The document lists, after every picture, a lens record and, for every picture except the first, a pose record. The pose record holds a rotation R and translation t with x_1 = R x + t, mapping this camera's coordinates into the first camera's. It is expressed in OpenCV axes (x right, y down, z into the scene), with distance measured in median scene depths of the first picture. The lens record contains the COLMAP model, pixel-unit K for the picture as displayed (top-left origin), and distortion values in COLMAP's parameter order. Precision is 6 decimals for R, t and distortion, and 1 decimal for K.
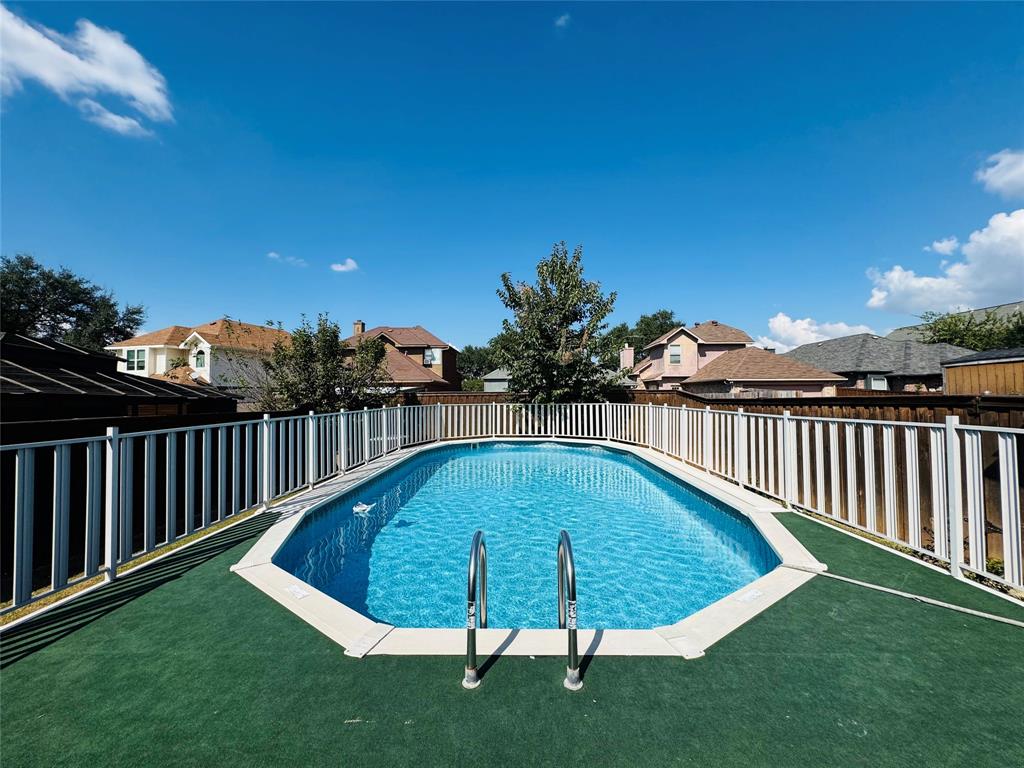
lens RADIAL K [[412.1, 0, 511.7], [0, 412.1, 388.9], [0, 0, 1]] dist [-0.002400, -0.000731]
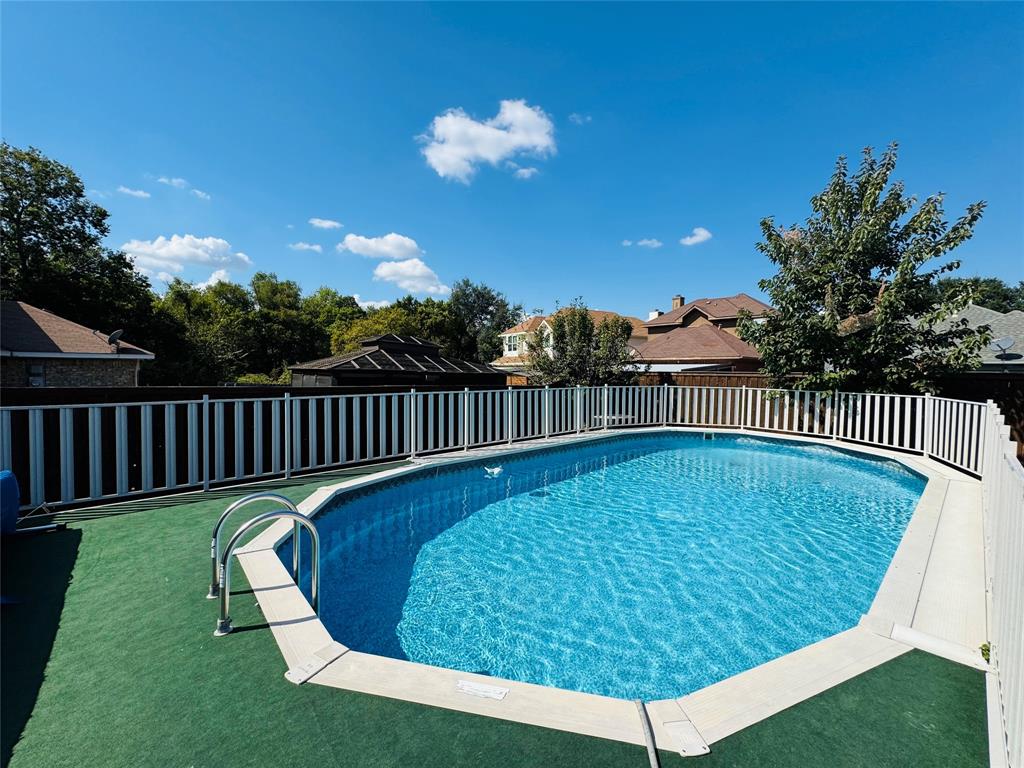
lens RADIAL K [[412.1, 0, 511.1], [0, 412.1, 378.2], [0, 0, 1]] dist [-0.002400, -0.000731]
pose [[0.677501, 0.030800, -0.734876, 0.237973], [-0.005600, 0.999310, 0.036719, -0.009276], [0.735500, -0.020762, 0.677206, 0.125576]]
